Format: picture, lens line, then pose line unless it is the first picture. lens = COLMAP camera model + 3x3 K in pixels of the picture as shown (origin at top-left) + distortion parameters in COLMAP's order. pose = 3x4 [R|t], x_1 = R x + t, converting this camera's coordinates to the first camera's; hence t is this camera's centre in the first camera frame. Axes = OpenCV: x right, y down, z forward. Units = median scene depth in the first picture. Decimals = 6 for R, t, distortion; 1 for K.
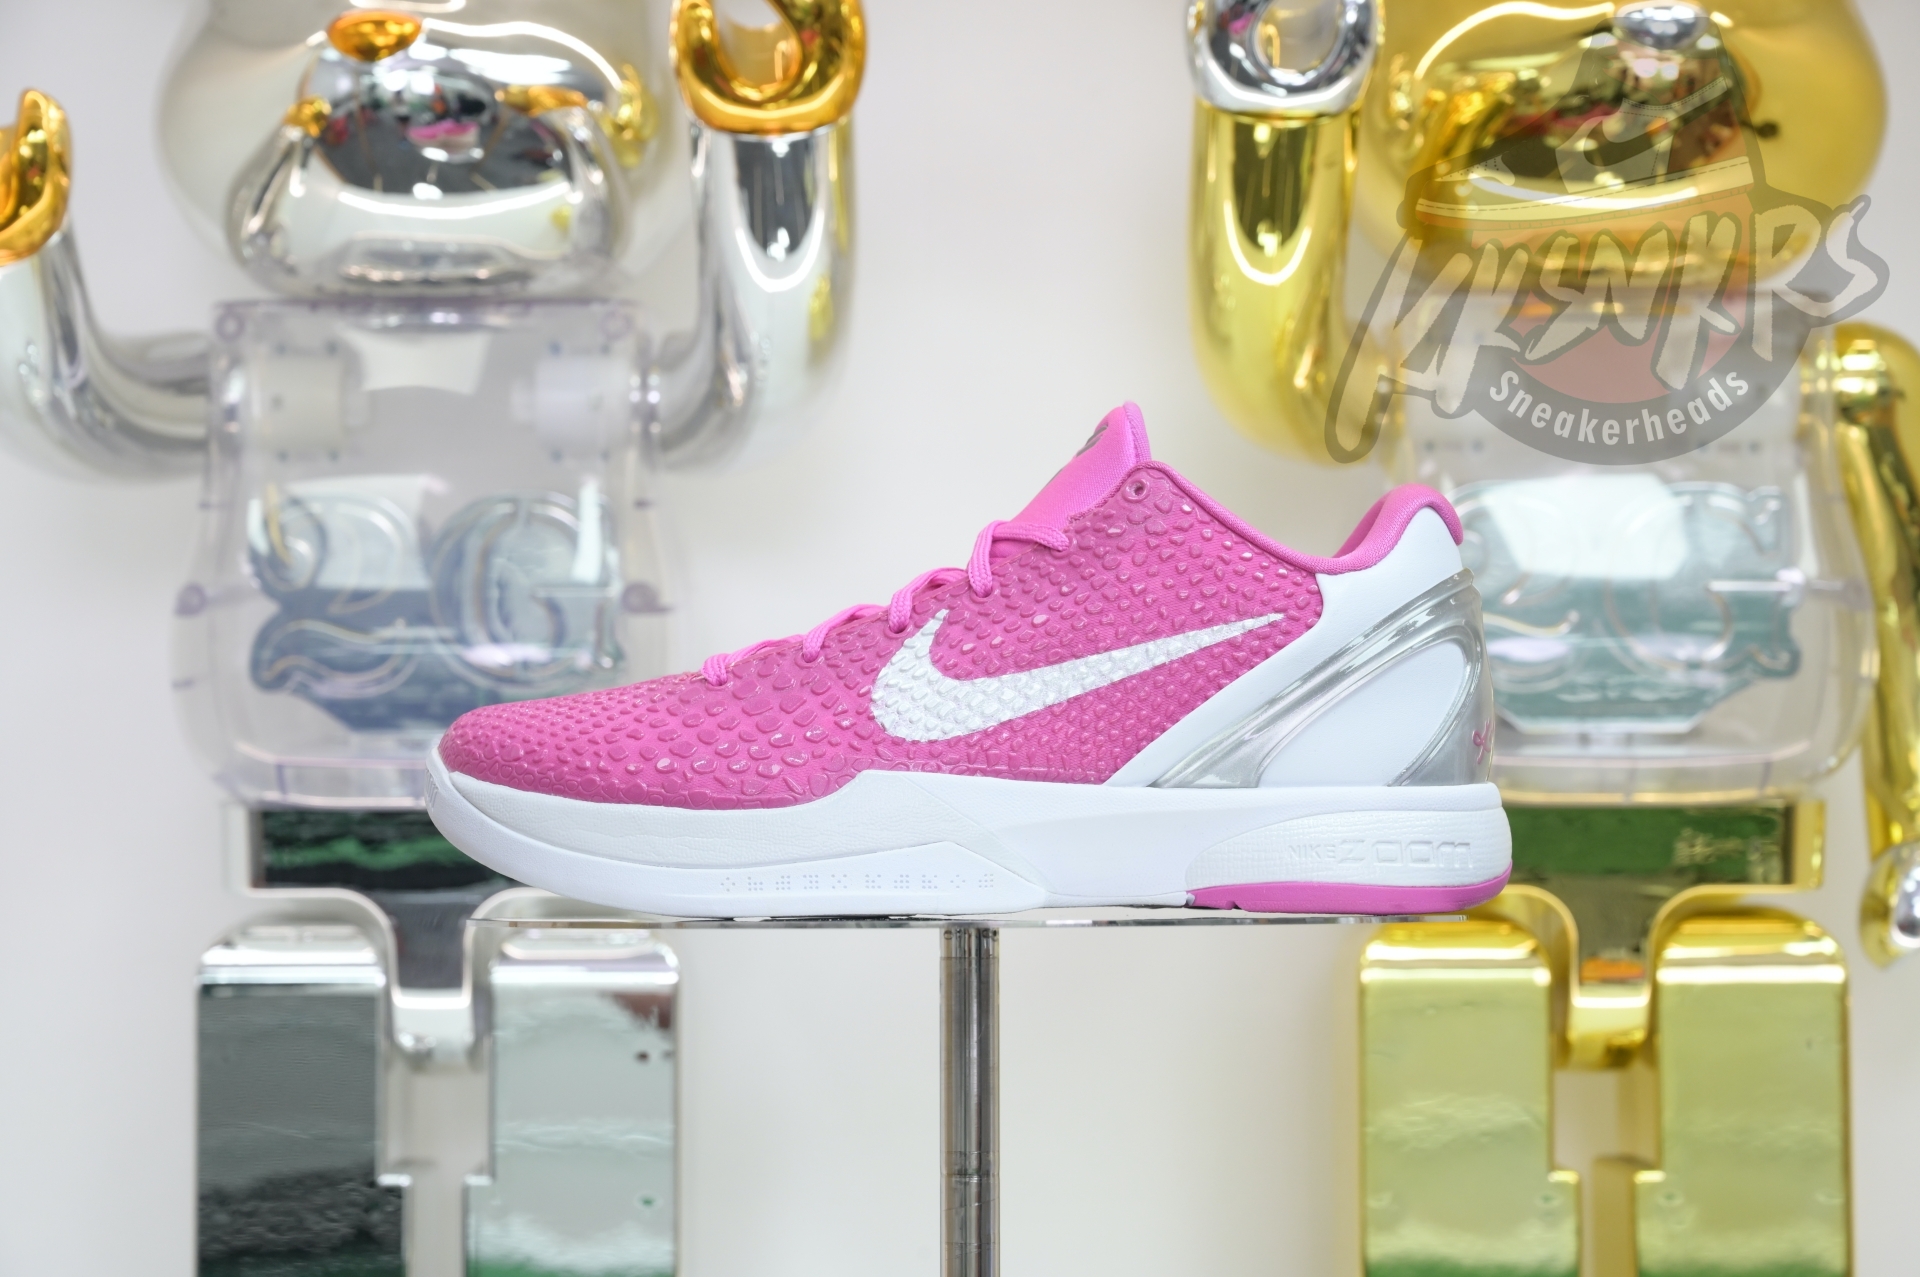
lens RADIAL K [[3648.4, 0, 961.7], [0, 3648.4, 635.1], [0, 0, 1]] dist [-0.099780, 0.000000]
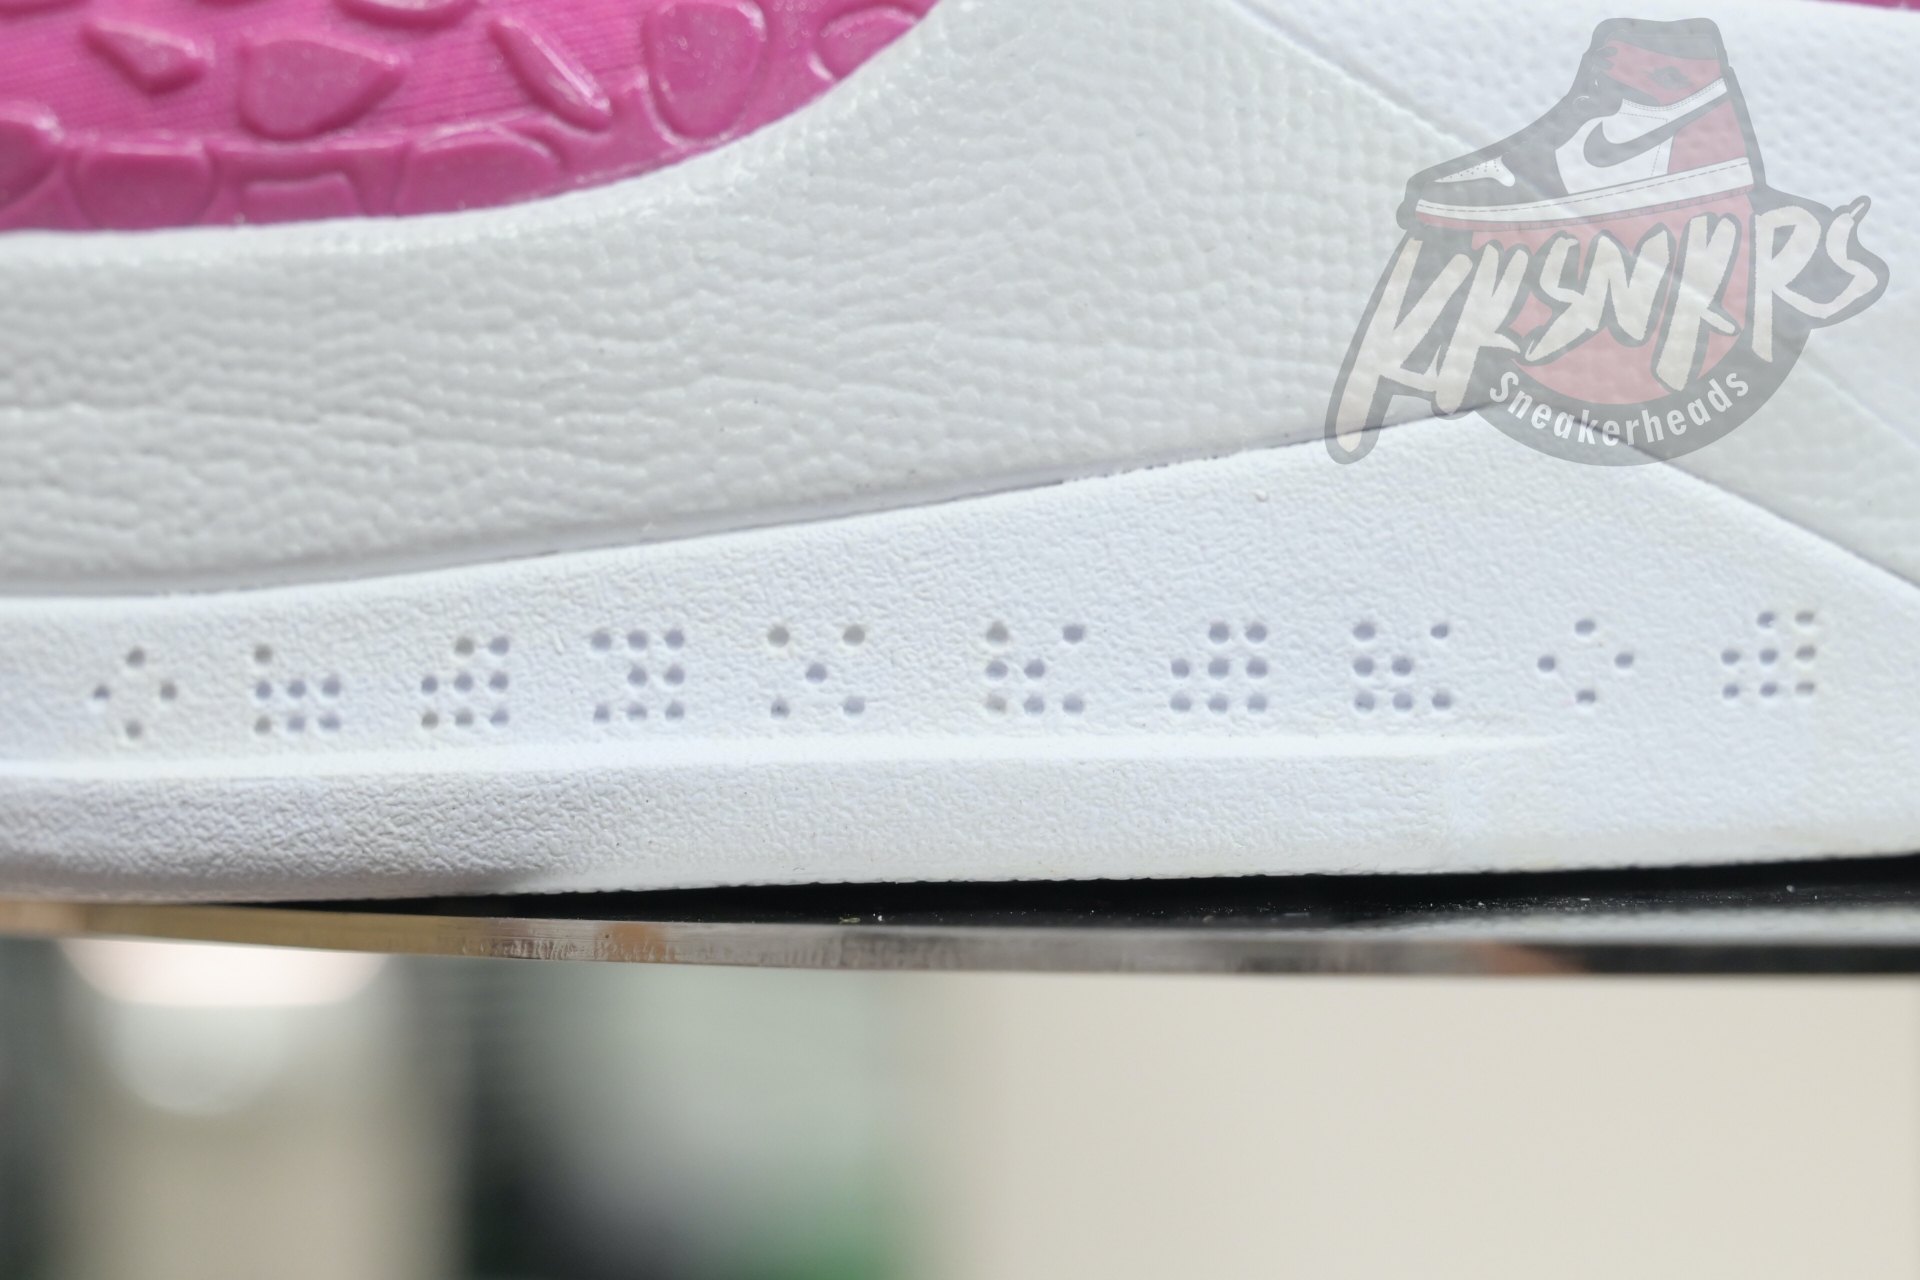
lens RADIAL K [[3648.4, 0, 961.4], [0, 3648.4, 639.1], [0, 0, 1]] dist [-0.099780, 0.000000]
pose [[0.999949, 0.010109, 0.000626, -0.027107], [-0.010110, 0.999945, 0.002642, 0.064604], [-0.000599, -0.002648, 0.999996, 0.821018]]
